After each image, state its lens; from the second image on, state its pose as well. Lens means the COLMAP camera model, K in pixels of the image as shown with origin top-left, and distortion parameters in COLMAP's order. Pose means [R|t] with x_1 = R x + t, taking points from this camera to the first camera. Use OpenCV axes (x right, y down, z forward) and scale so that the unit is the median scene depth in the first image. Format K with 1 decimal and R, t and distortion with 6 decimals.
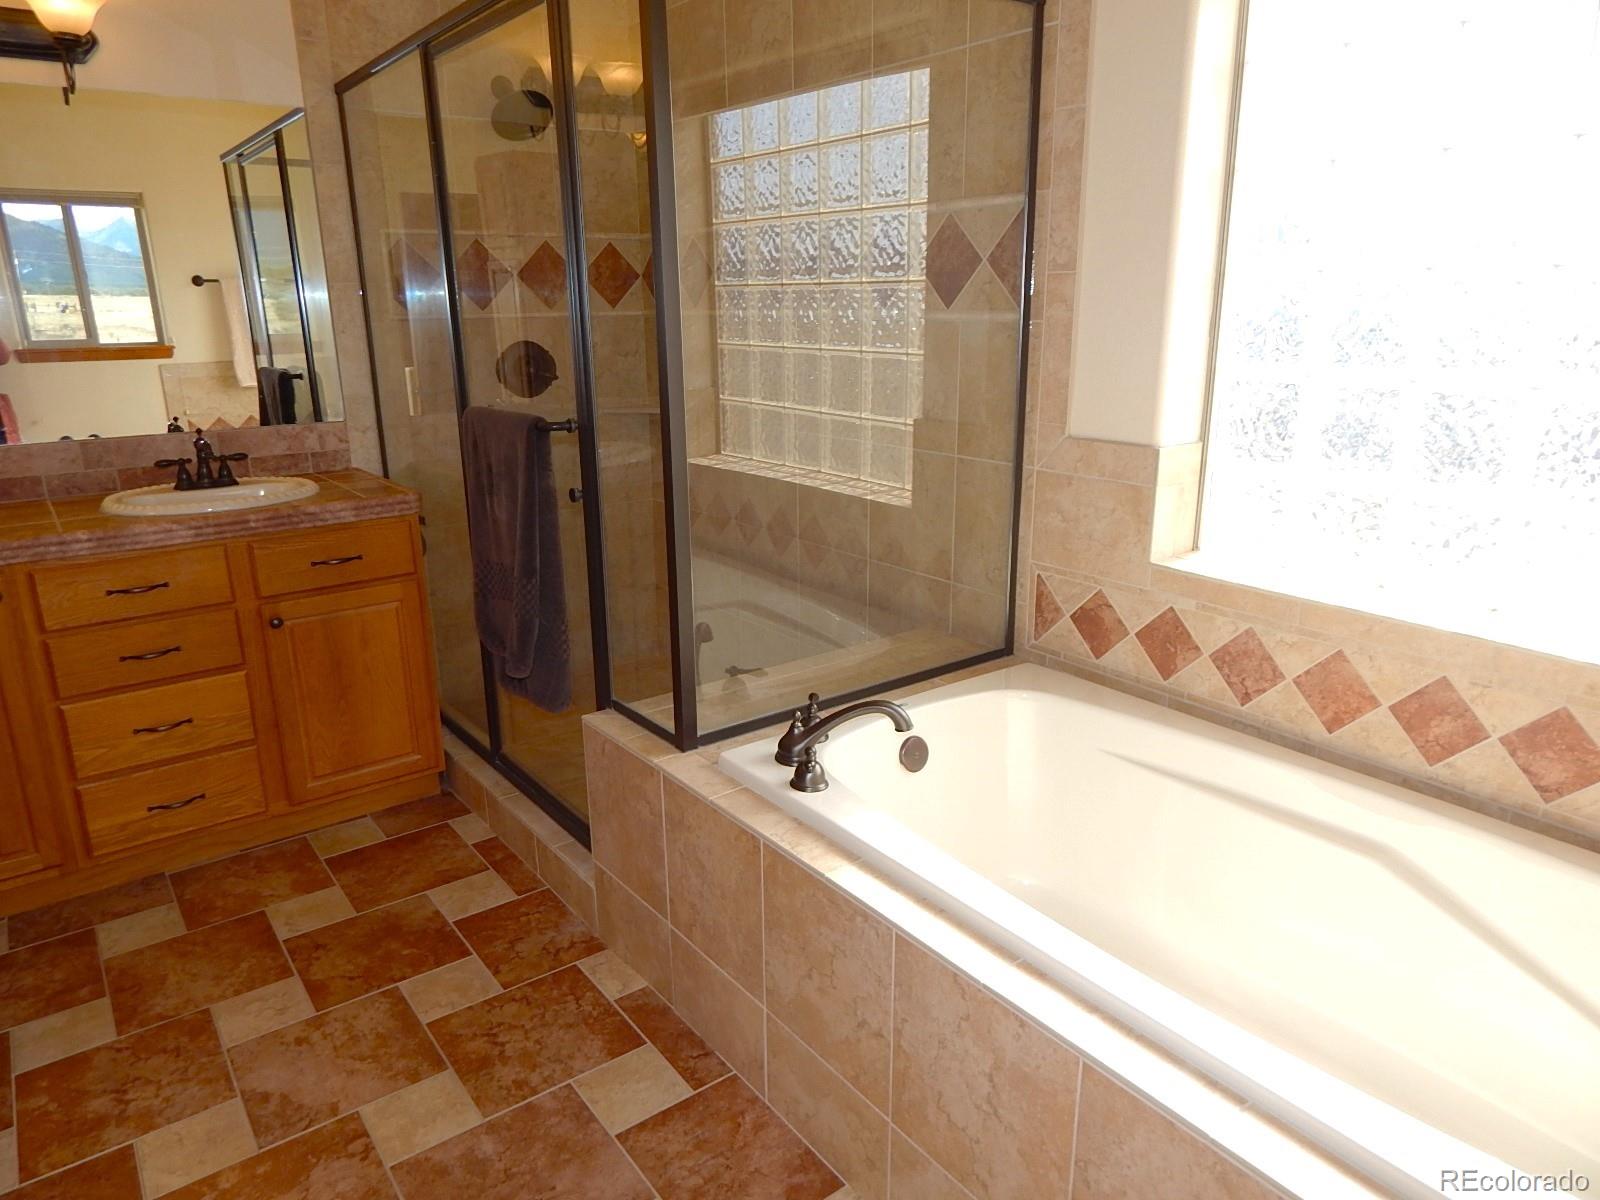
lens RADIAL K [[1066.1, 0, 801.4], [0, 1066.1, 602.1], [0, 0, 1]] dist [-0.016557, -0.004091]
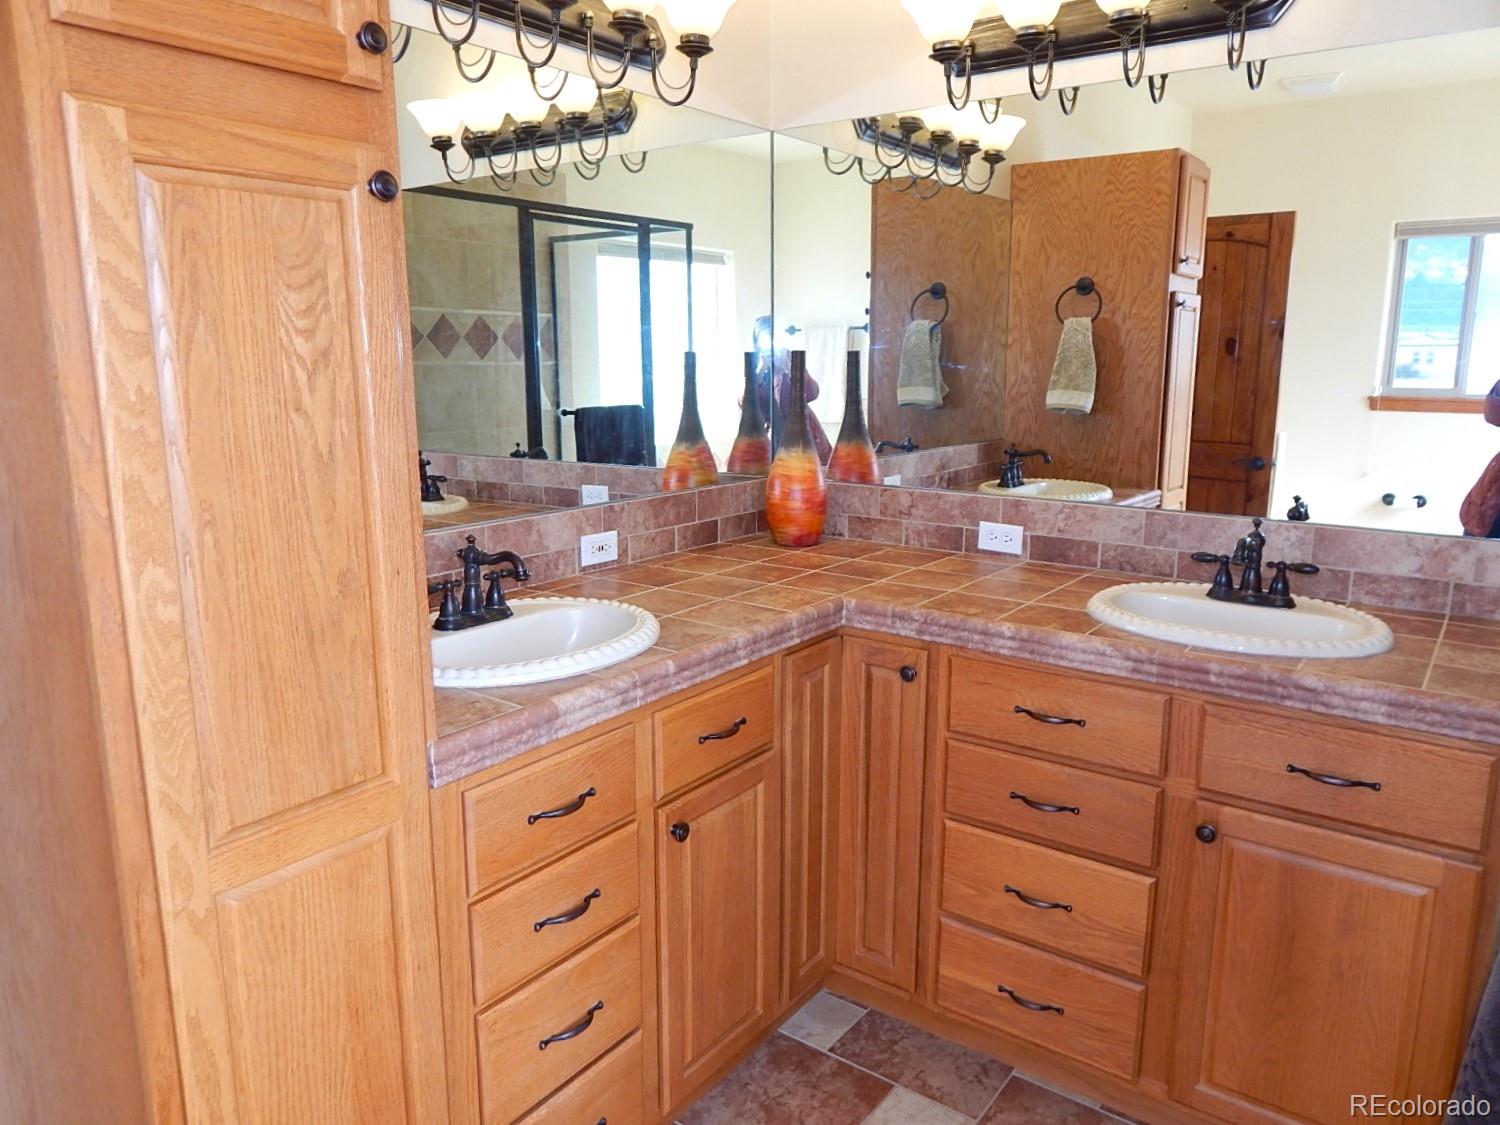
lens RADIAL K [[1051.0, 0, 748.3], [0, 1051.0, 568.0], [0, 0, 1]] dist [-0.008374, -0.000350]
pose [[0.280178, 0.198423, -0.939217, -0.013431], [-0.265334, 0.956294, 0.122878, -0.132382], [0.922550, 0.214779, 0.320581, 0.494131]]
